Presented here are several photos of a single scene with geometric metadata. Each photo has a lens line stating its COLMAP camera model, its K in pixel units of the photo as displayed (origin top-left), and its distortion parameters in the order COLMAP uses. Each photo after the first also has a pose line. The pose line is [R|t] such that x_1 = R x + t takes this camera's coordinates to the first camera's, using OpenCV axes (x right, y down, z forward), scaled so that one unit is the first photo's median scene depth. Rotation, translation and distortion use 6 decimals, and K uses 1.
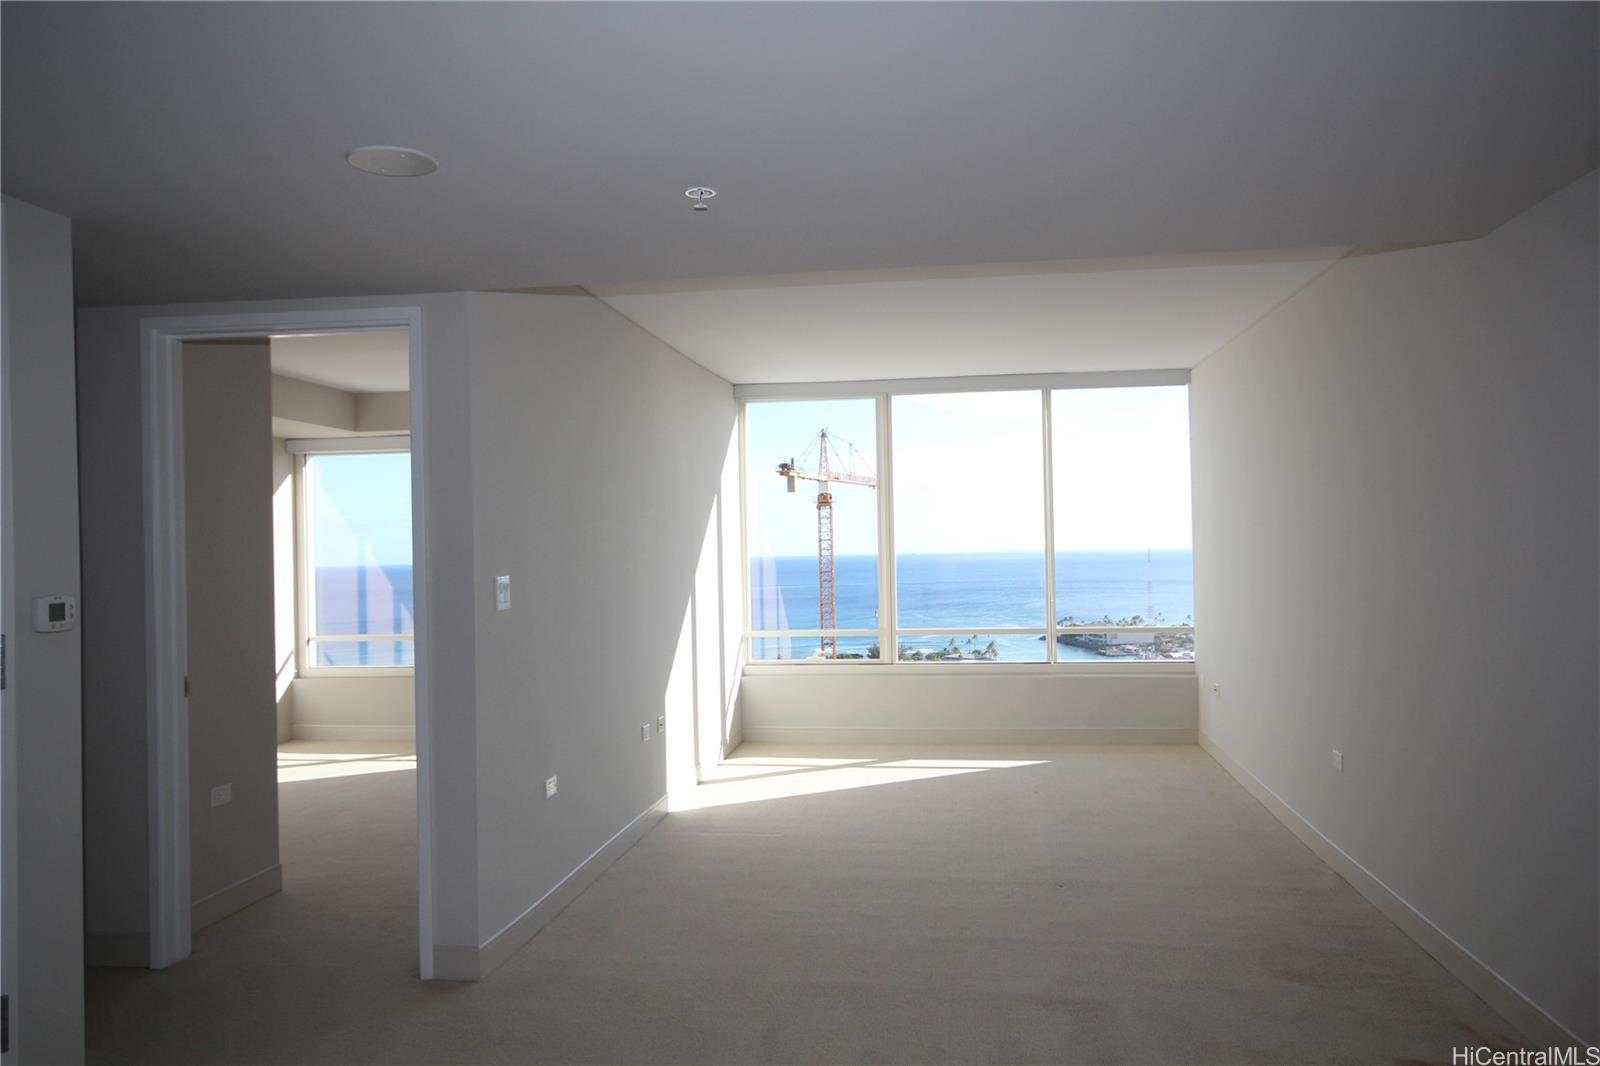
lens RADIAL K [[1227.2, 0, 800.0], [0, 1227.2, 533.0], [0, 0, 1]] dist [0.004762, 0.002344]
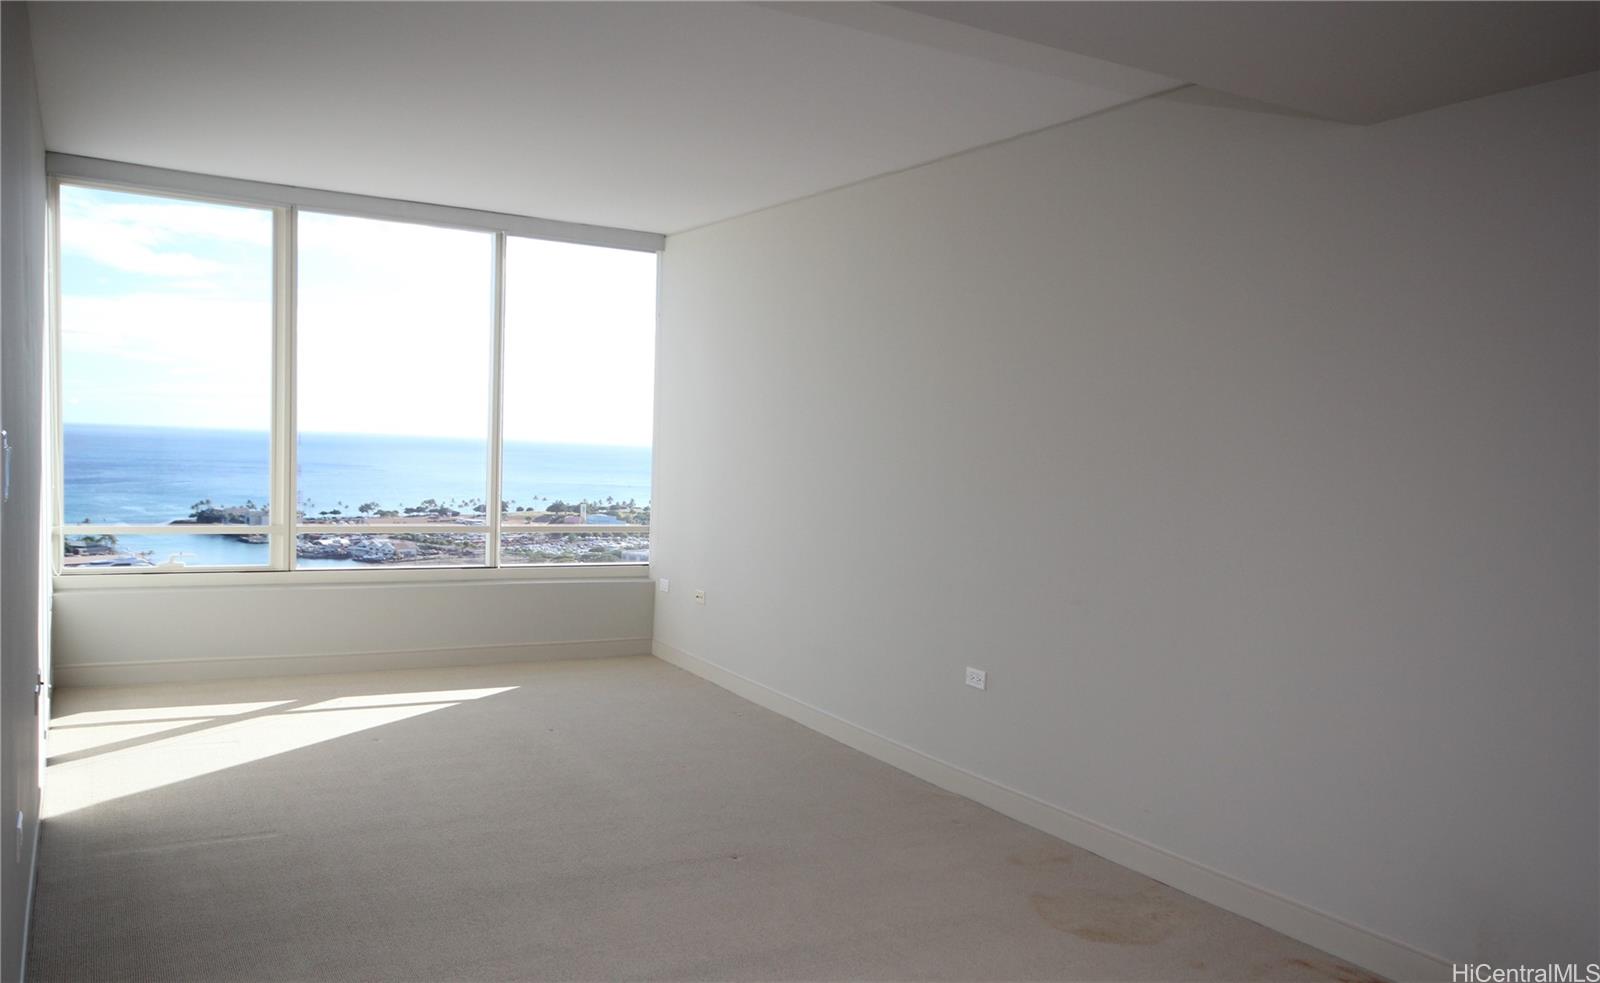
lens RADIAL K [[1227.6, 0, 800.7], [0, 1227.6, 551.4], [0, 0, 1]] dist [0.004465, 0.004006]
pose [[0.785502, -0.003991, 0.618846, -0.149936], [-0.061979, 0.994444, 0.085083, 0.010795], [-0.615748, -0.105188, 0.780890, 0.221306]]
